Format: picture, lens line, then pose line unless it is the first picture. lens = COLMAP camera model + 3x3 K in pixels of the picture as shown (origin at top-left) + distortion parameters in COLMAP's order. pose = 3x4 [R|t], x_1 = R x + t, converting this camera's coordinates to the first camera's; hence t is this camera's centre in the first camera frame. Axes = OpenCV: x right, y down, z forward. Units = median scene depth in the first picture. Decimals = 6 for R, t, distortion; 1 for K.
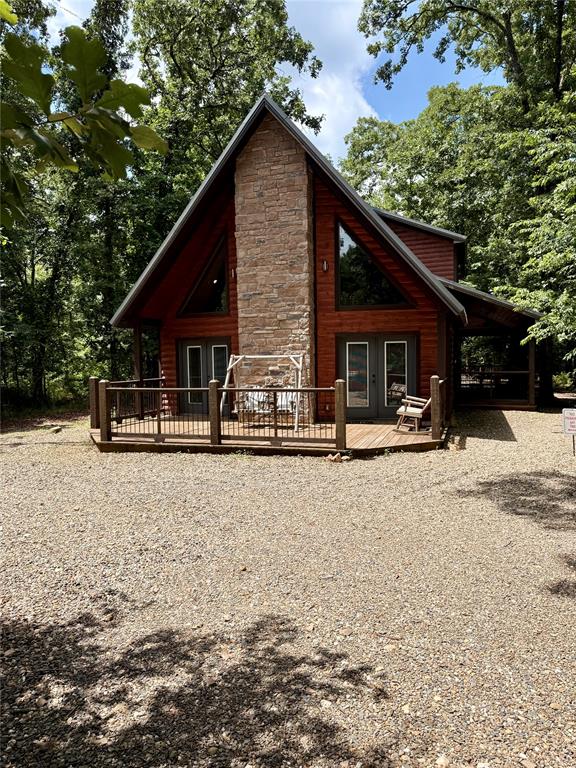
lens RADIAL K [[499.5, 0, 288.0], [0, 499.5, 384.0], [0, 0, 1]] dist [0.069088, -0.069049]
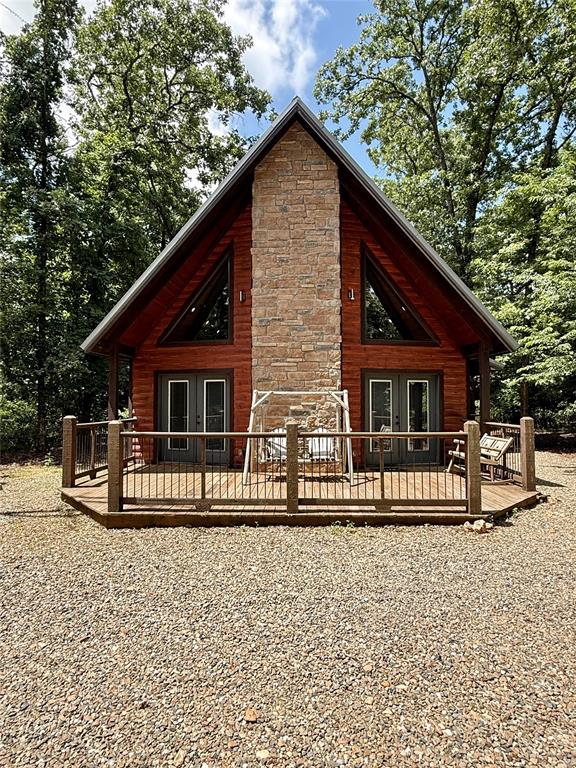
lens RADIAL K [[440.2, 0, 288.0], [0, 440.2, 384.0], [0, 0, 1]] dist [0.001716, 0.001537]
pose [[0.962998, 0.027319, 0.268120, -0.243298], [-0.002310, 0.995649, -0.093154, -0.001743], [-0.269498, 0.089088, 0.958871, 0.287929]]
